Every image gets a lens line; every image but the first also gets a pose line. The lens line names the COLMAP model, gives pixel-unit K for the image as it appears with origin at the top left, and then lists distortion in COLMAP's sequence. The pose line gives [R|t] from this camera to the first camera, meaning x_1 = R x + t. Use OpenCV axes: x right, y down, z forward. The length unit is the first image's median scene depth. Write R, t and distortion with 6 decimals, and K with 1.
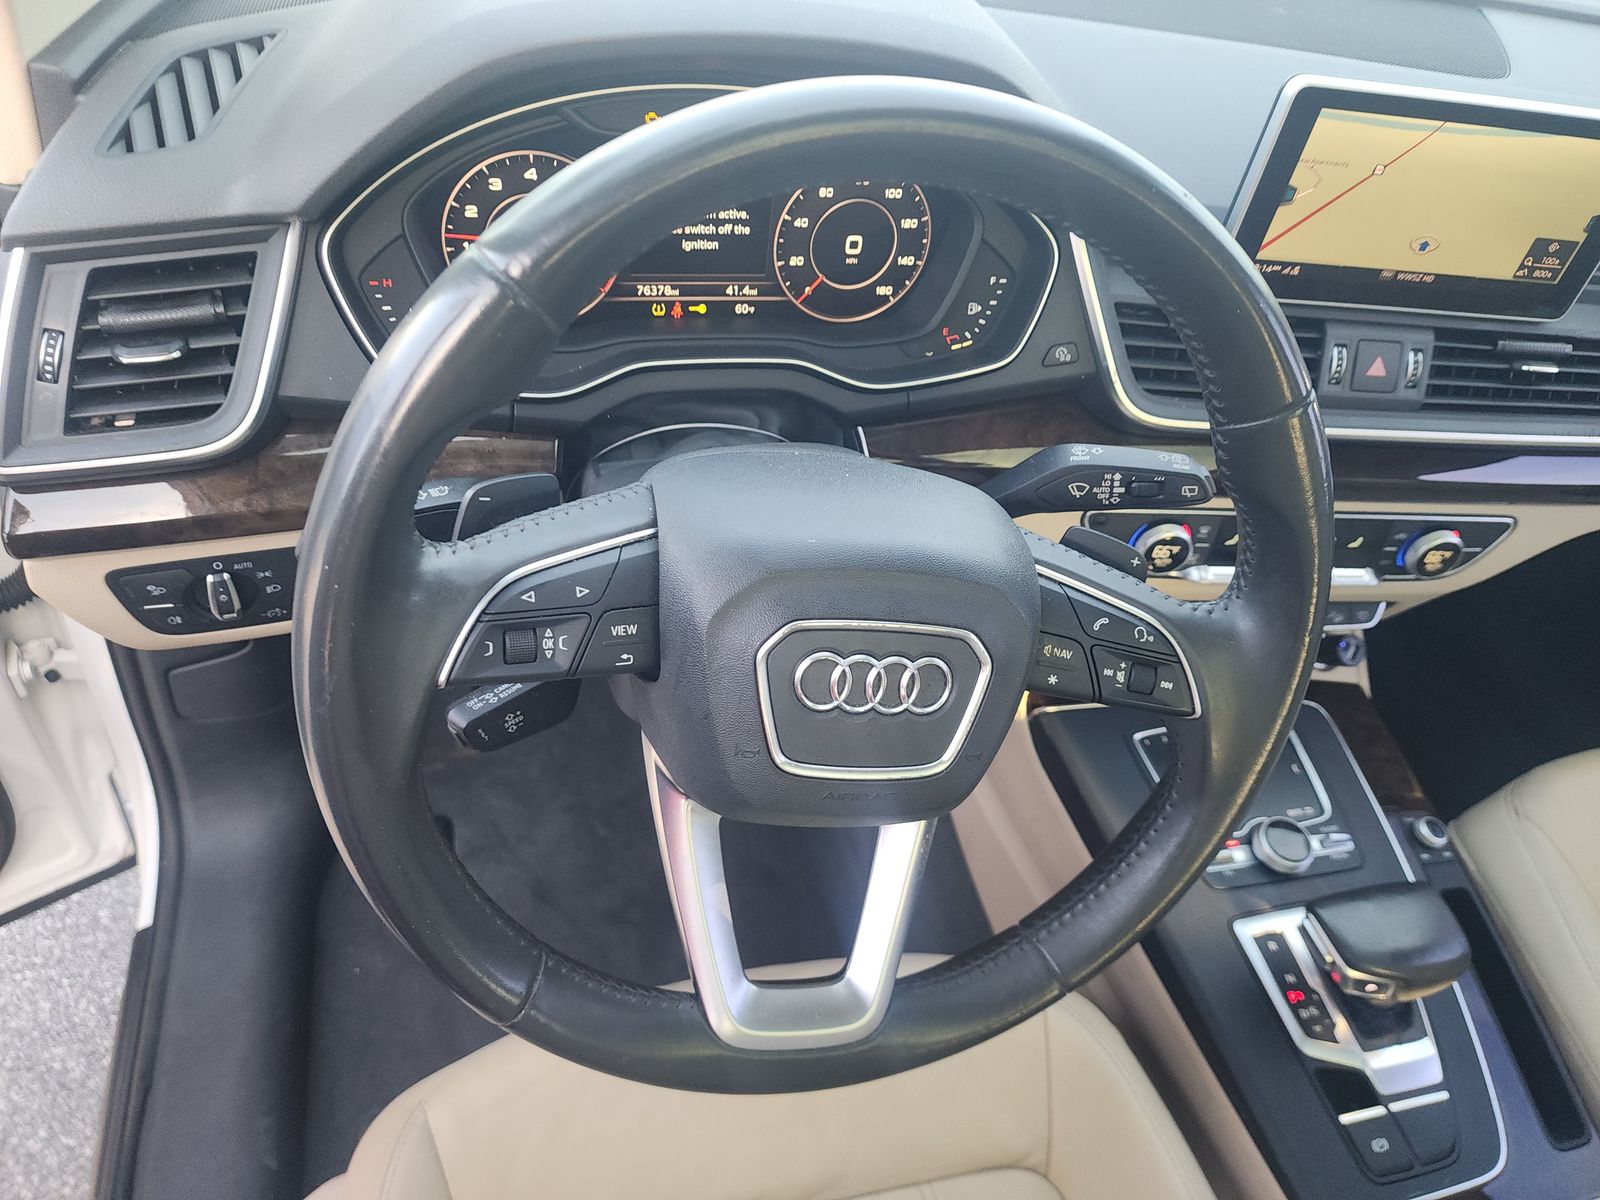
lens RADIAL K [[1087.7, 0, 795.2], [0, 1087.7, 594.8], [0, 0, 1]] dist [0.056517, -0.065176]
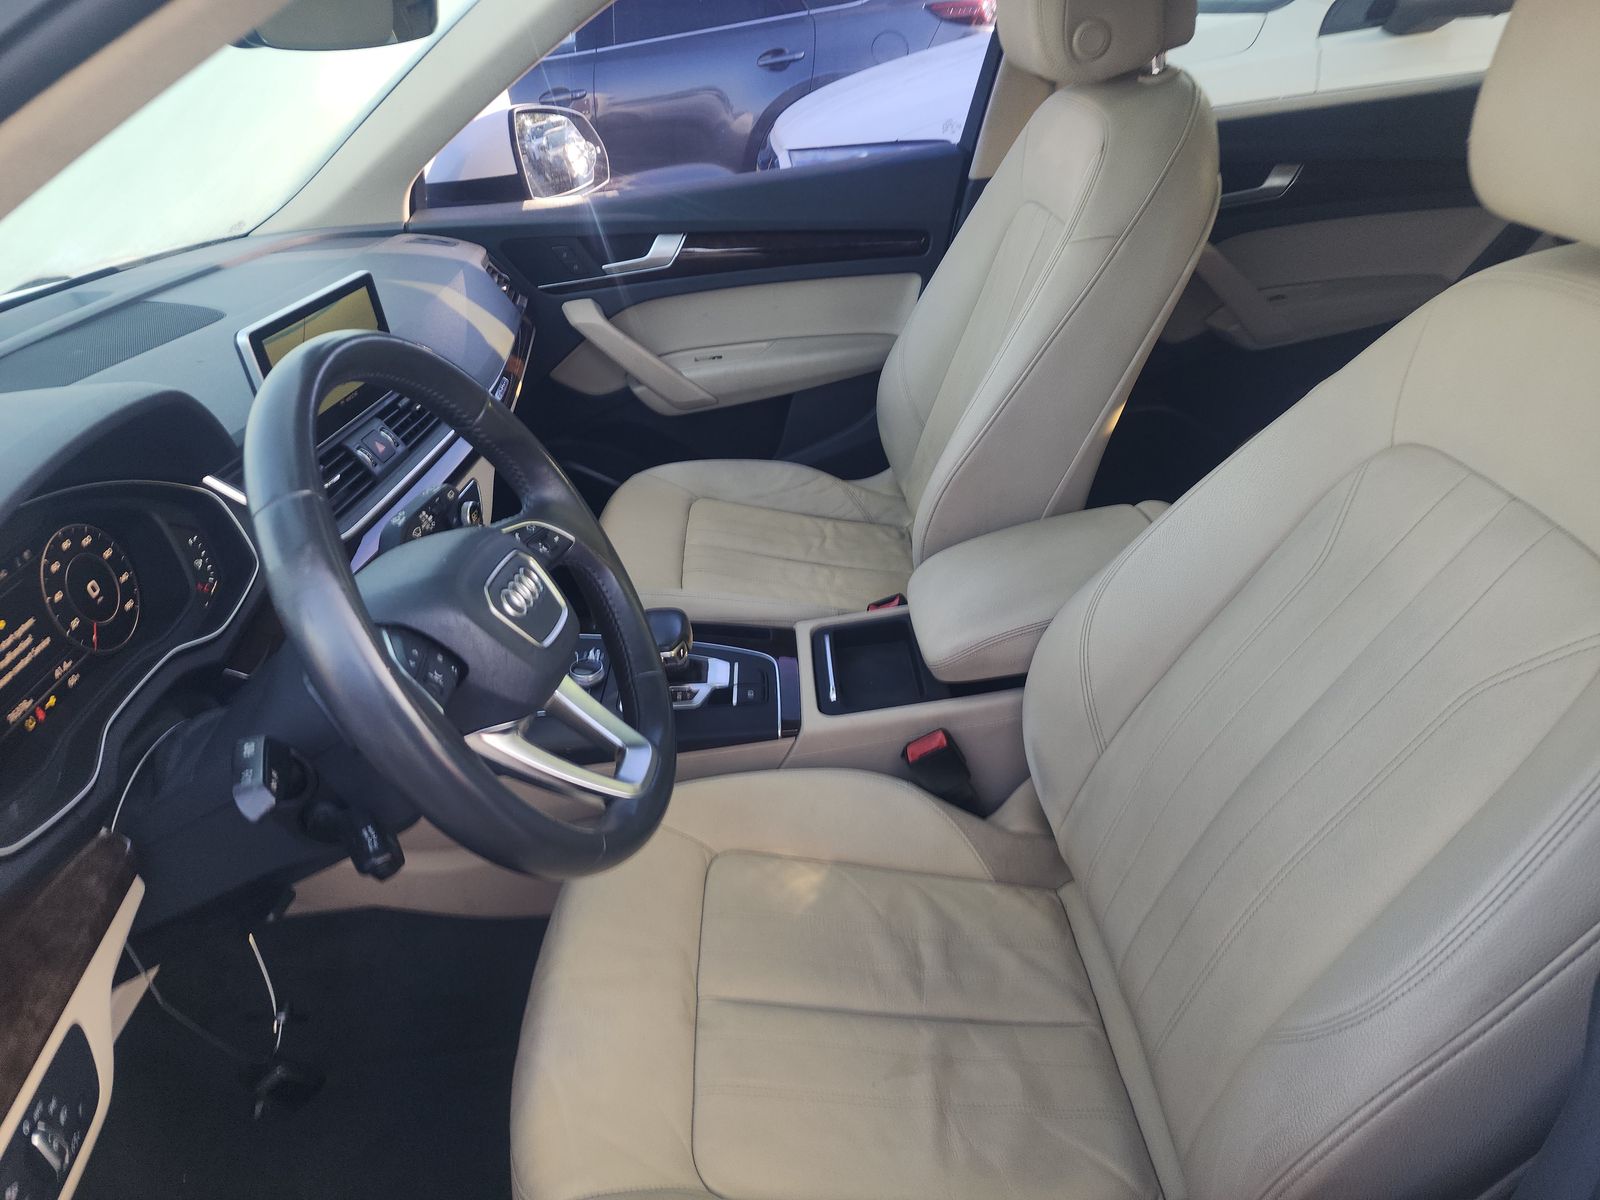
lens RADIAL K [[1087.7, 0, 795.2], [0, 1087.7, 594.8], [0, 0, 1]] dist [0.056517, -0.065176]
pose [[0.194108, -0.603155, 0.773644, -0.771929], [0.772037, 0.580478, 0.258852, -0.021863], [-0.605211, 0.547037, 0.578334, -0.212431]]
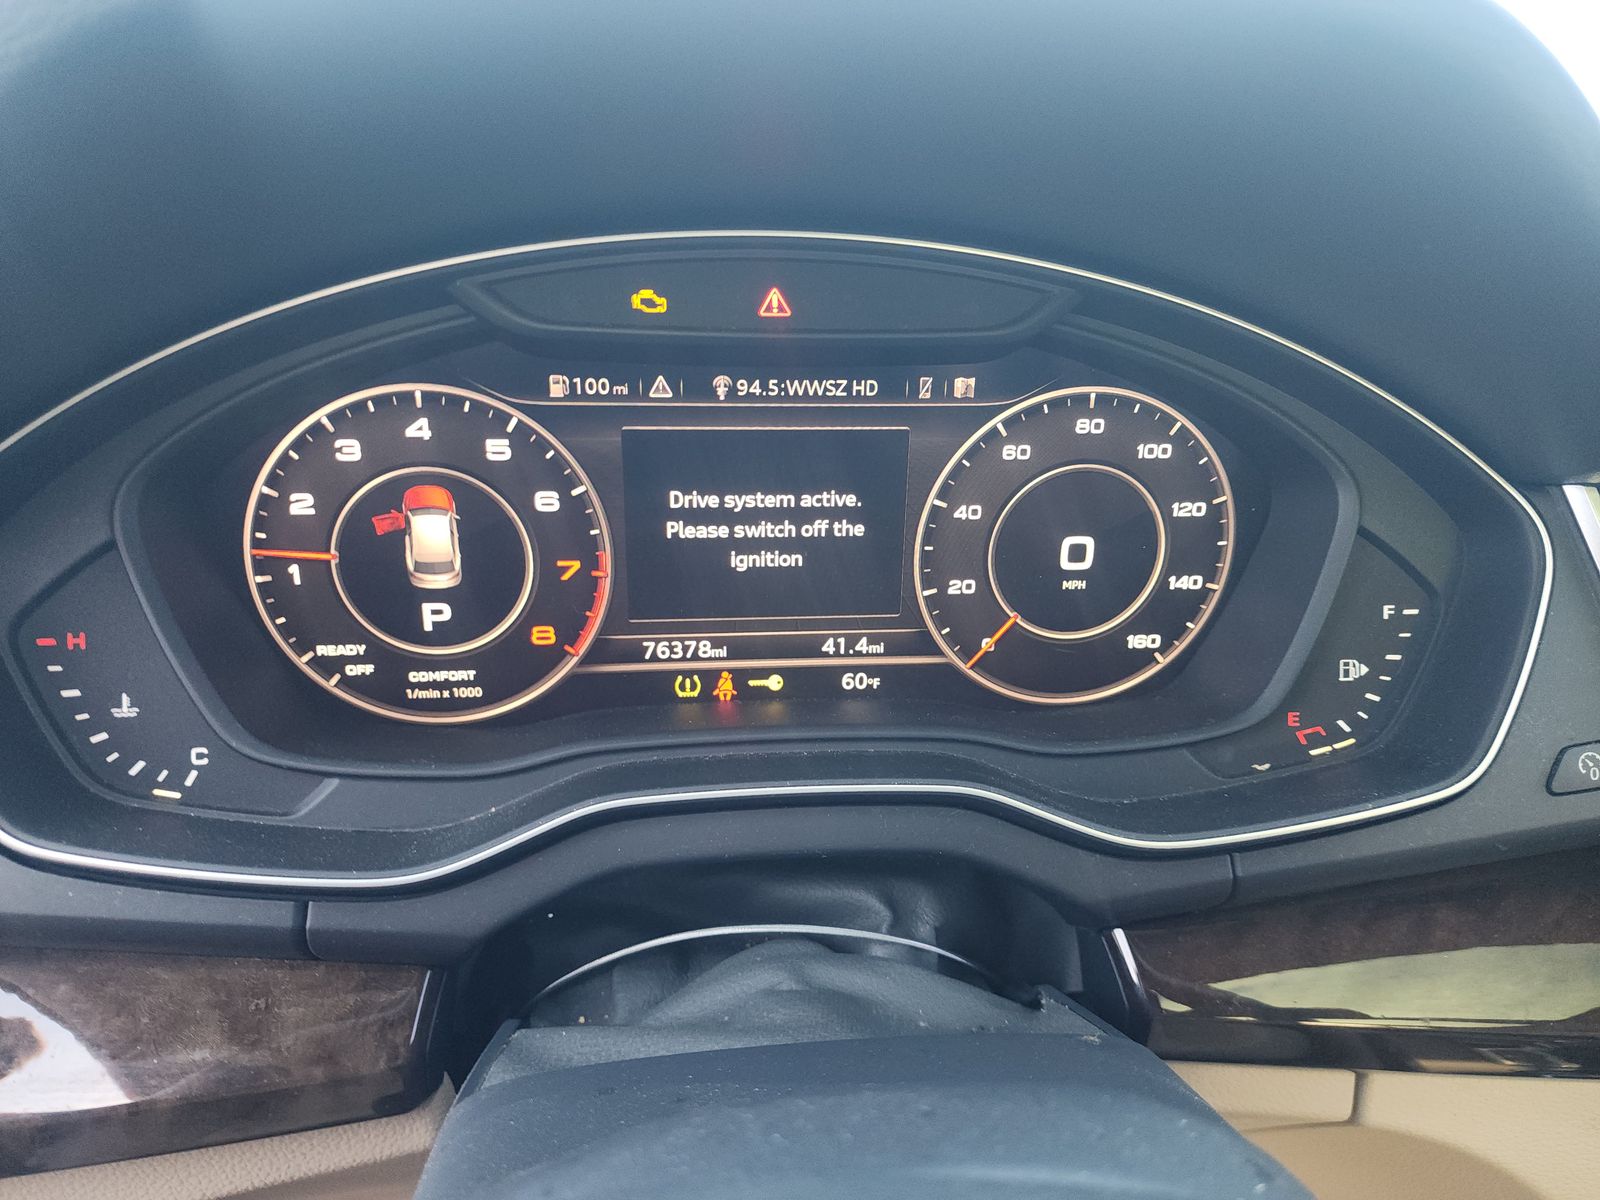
lens RADIAL K [[1087.7, 0, 795.2], [0, 1087.7, 594.8], [0, 0, 1]] dist [0.056517, -0.065176]
pose [[0.985906, -0.038362, -0.162842, 0.007250], [-0.022029, 0.935113, -0.353665, -0.123322], [0.165842, 0.352268, 0.921088, 0.527258]]
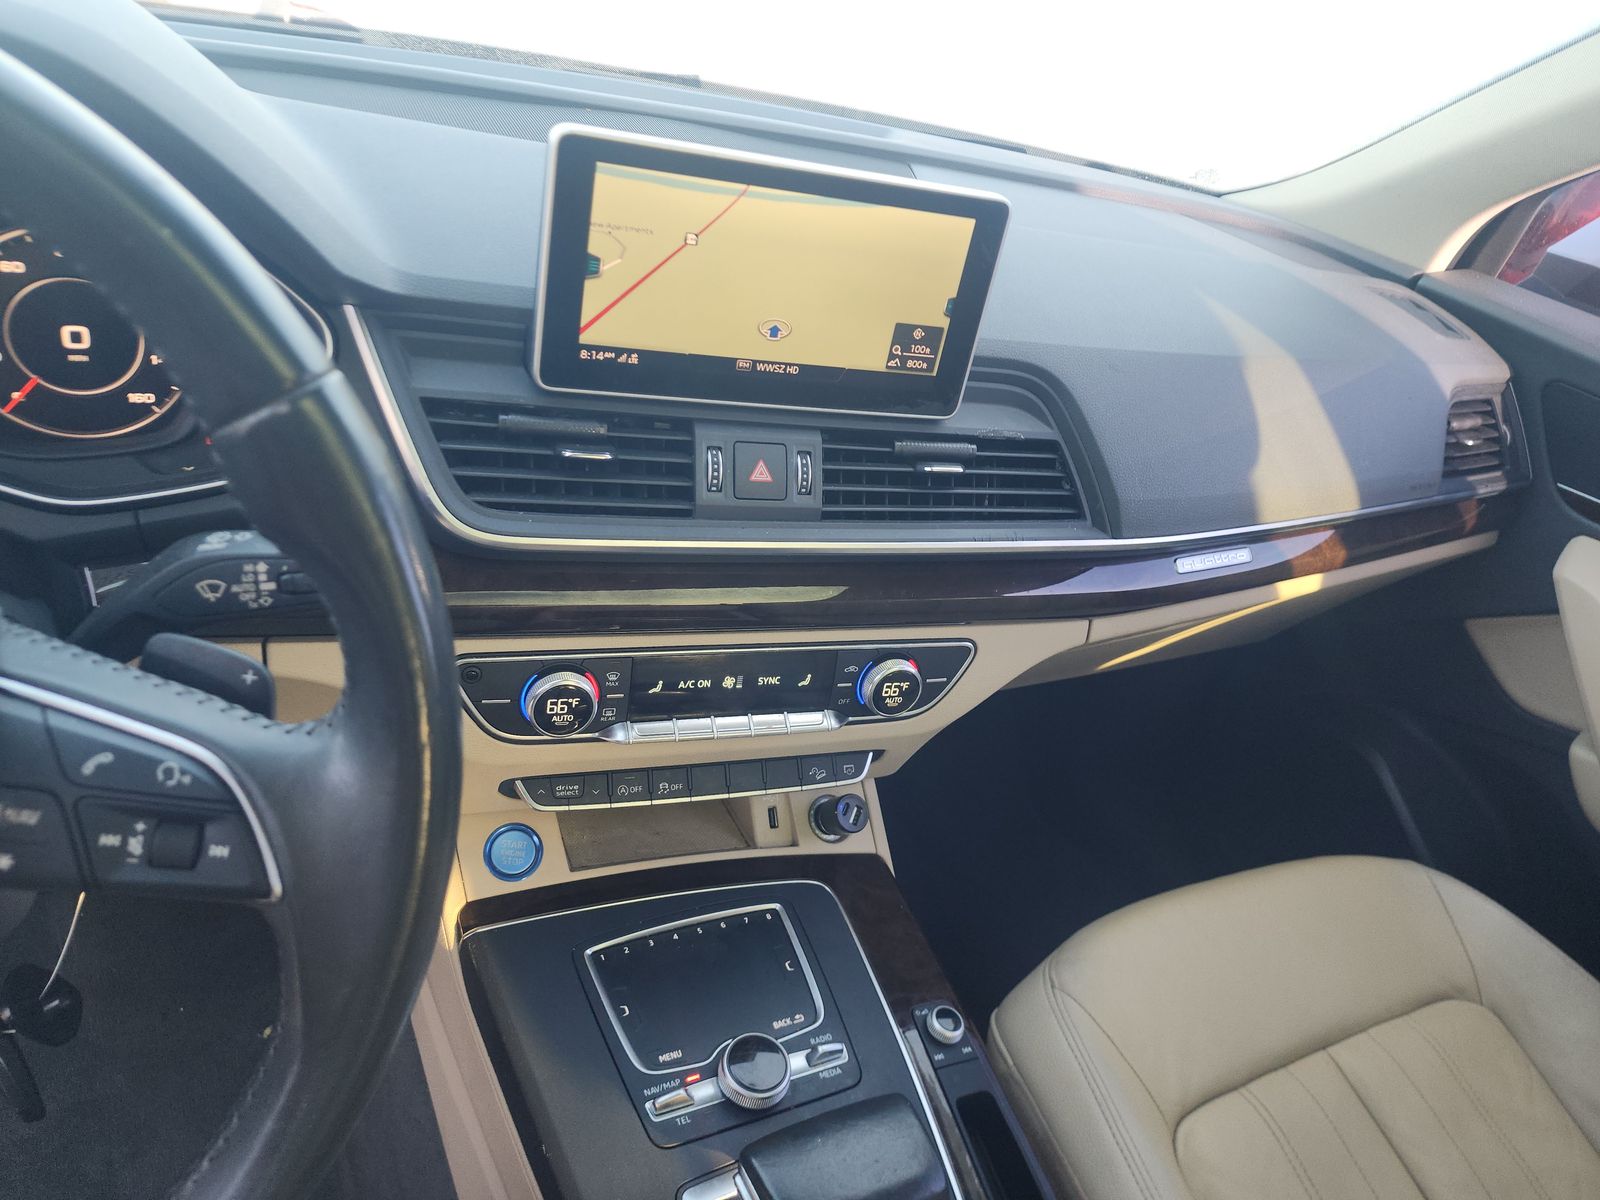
lens RADIAL K [[1087.7, 0, 795.2], [0, 1087.7, 594.8], [0, 0, 1]] dist [0.056517, -0.065176]
pose [[0.973299, -0.059029, 0.221823, 0.366212], [0.106327, 0.972380, -0.207776, 0.073012], [-0.203432, 0.225814, 0.952693, 0.196827]]
